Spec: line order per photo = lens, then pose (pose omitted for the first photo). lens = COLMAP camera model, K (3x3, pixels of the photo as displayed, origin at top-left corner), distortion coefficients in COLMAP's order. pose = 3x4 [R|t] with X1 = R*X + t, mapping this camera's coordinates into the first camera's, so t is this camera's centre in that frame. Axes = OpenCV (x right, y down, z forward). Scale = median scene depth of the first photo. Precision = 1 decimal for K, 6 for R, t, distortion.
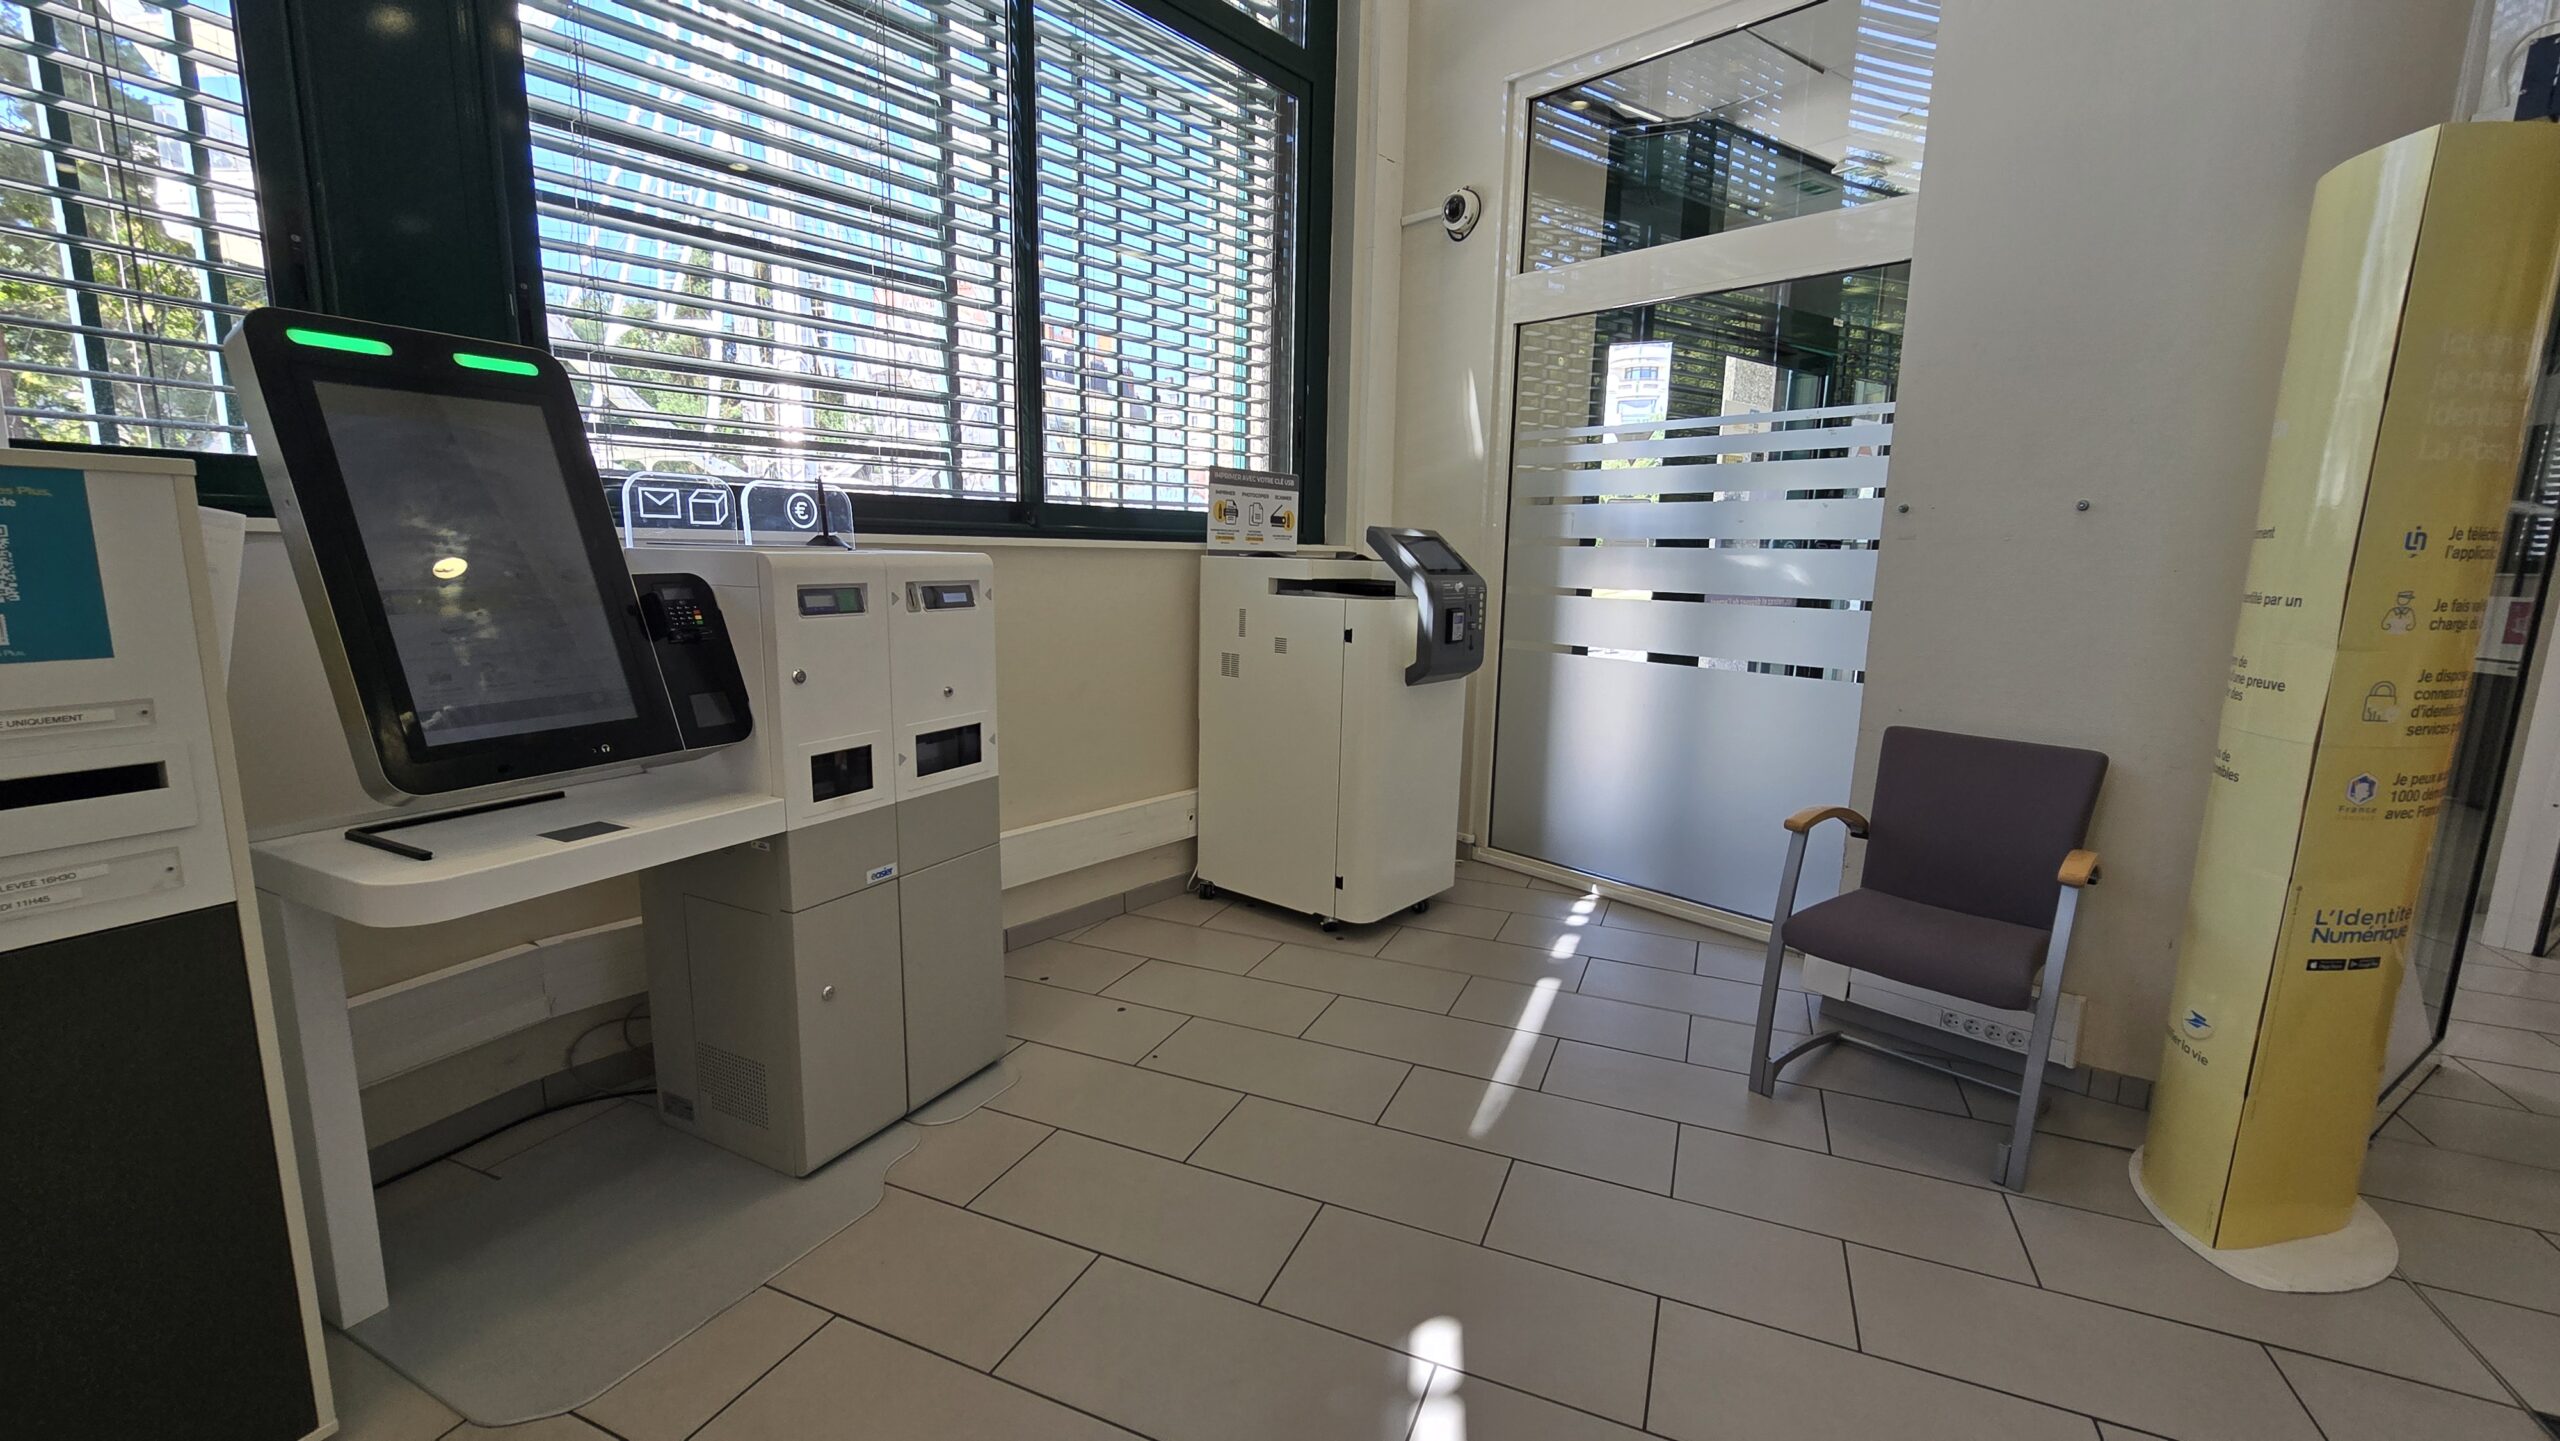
lens RADIAL K [[1046.3, 0, 1279.5], [0, 1046.3, 733.4], [0, 0, 1]] dist [-0.004604, -0.000058]
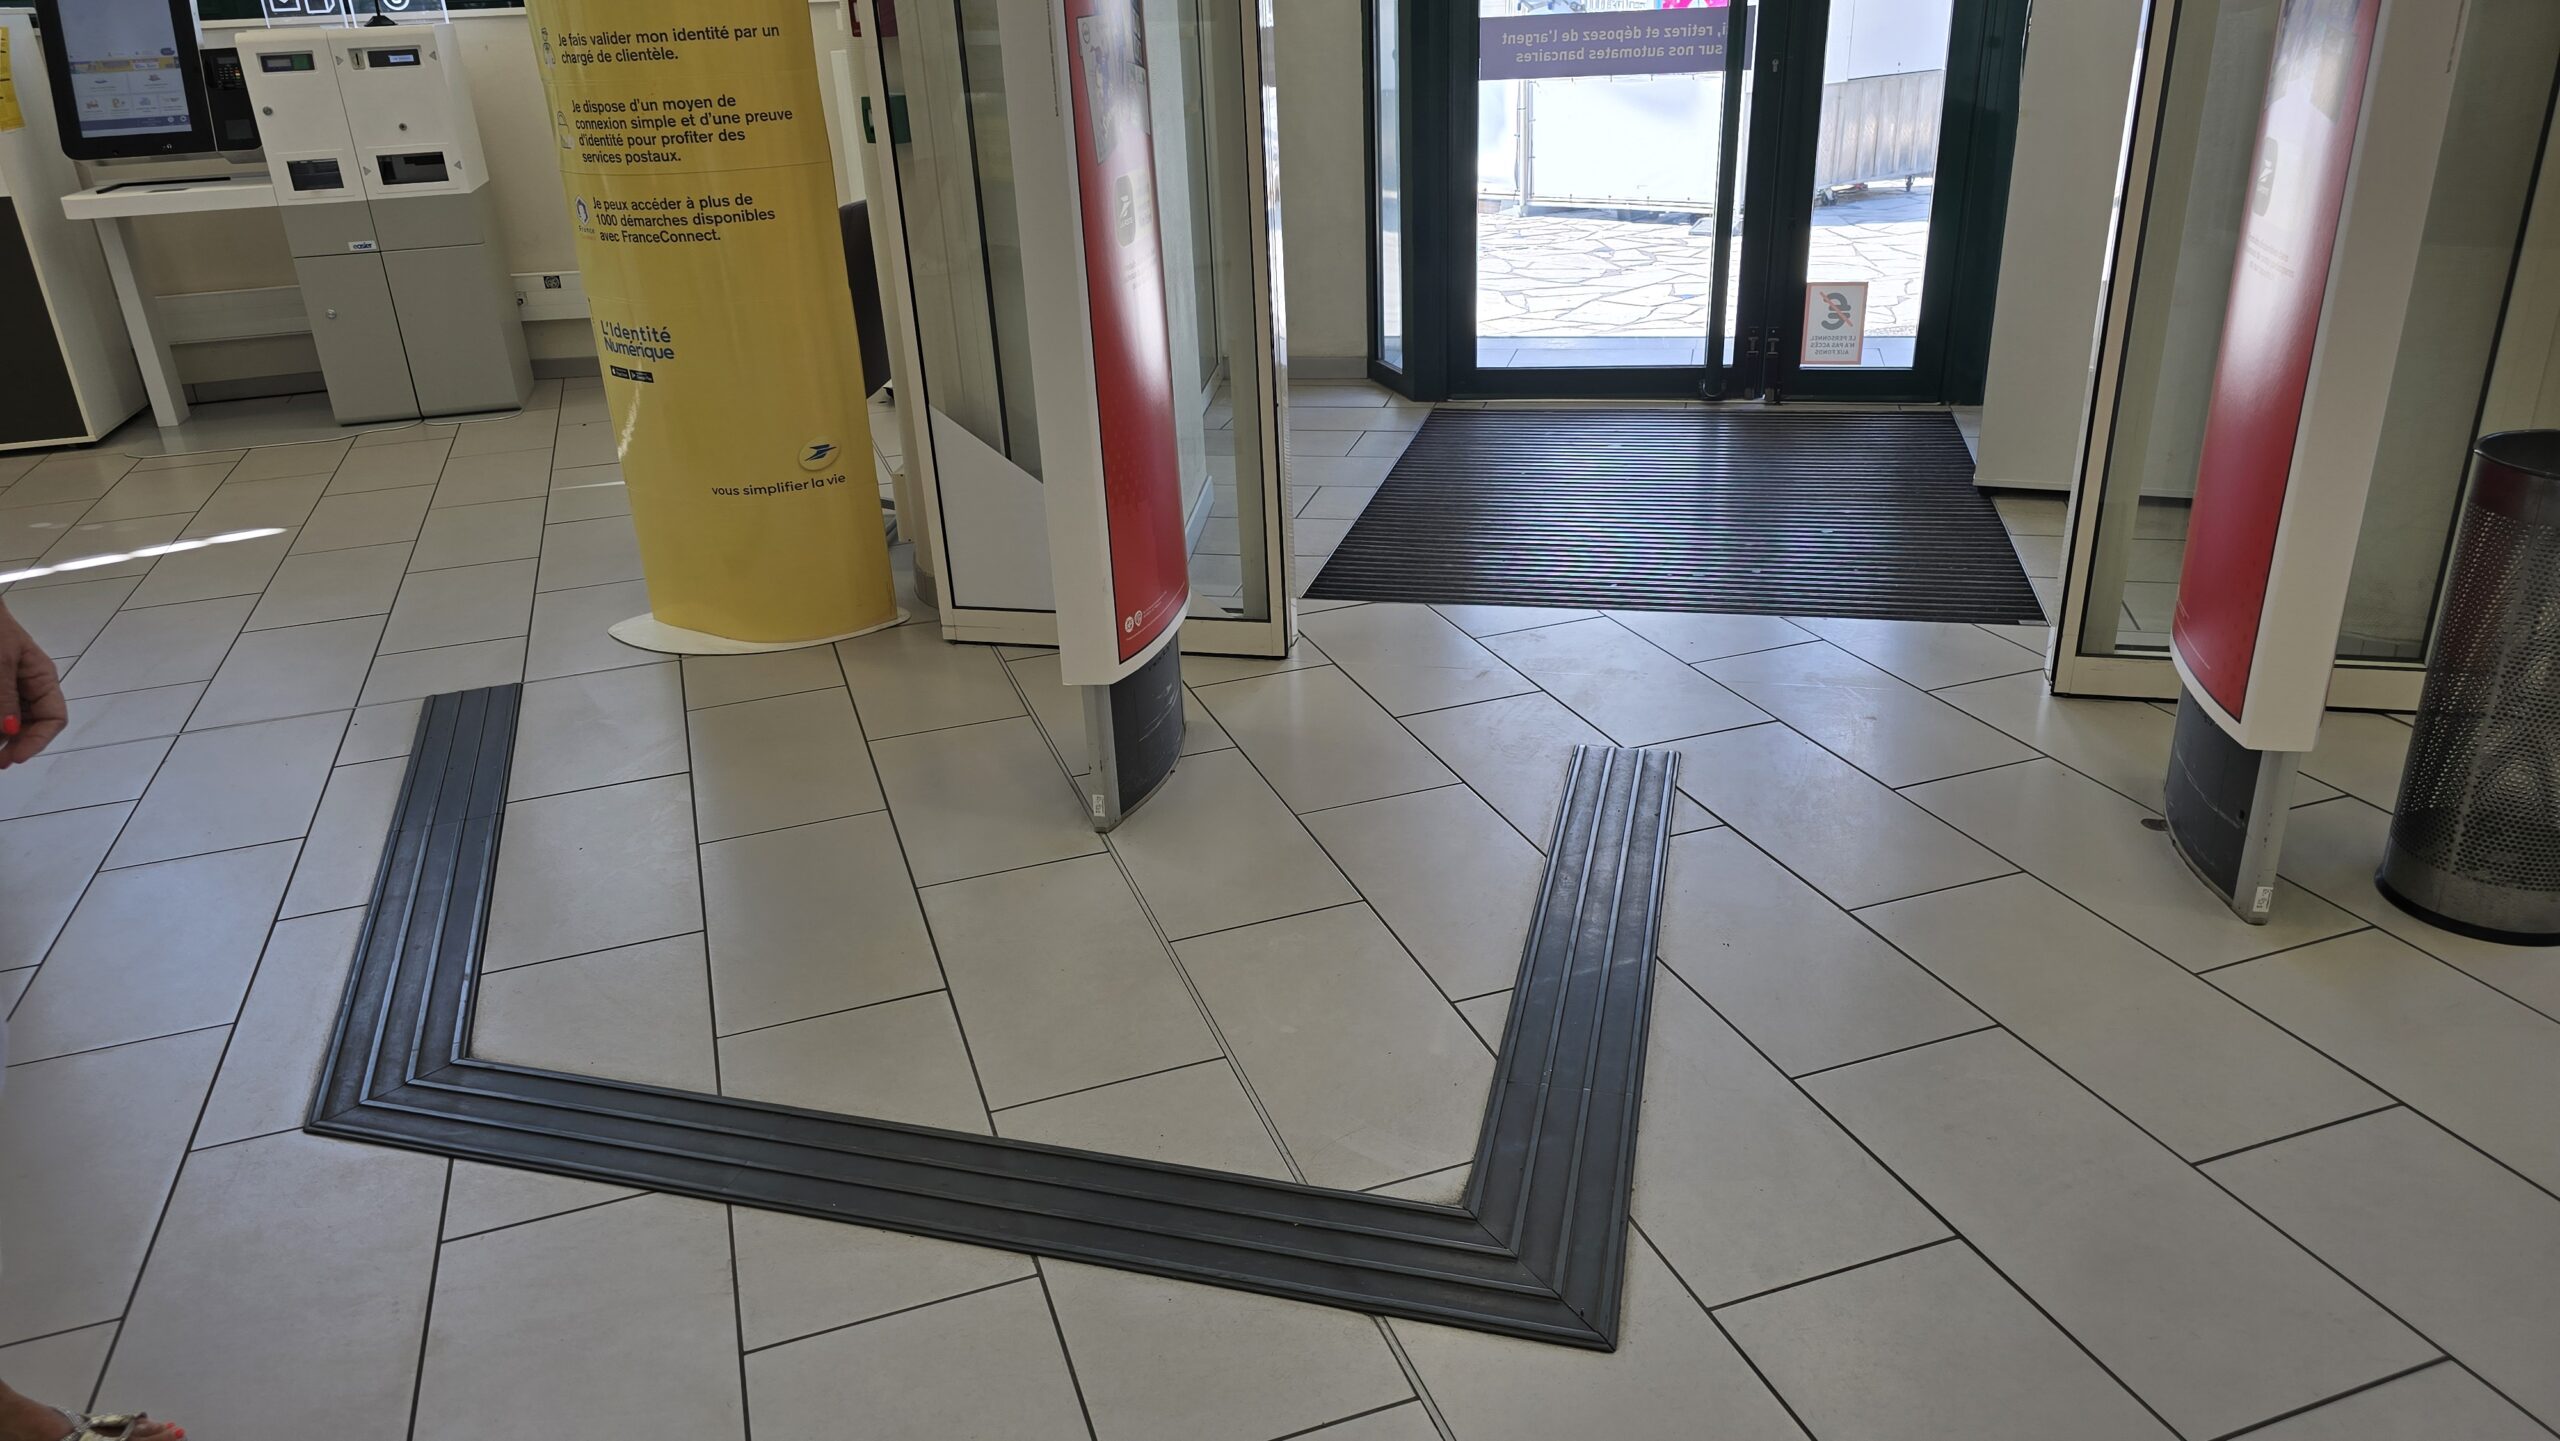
lens RADIAL K [[1698.4, 0, 1281.7], [0, 1698.4, 725.0], [0, 0, 1]] dist [0.005263, 0.001073]
pose [[0.682378, 0.247443, -0.687846, 2.623265], [-0.068136, 0.958400, 0.277177, 0.021031], [0.727817, -0.142273, 0.670851, 0.187647]]
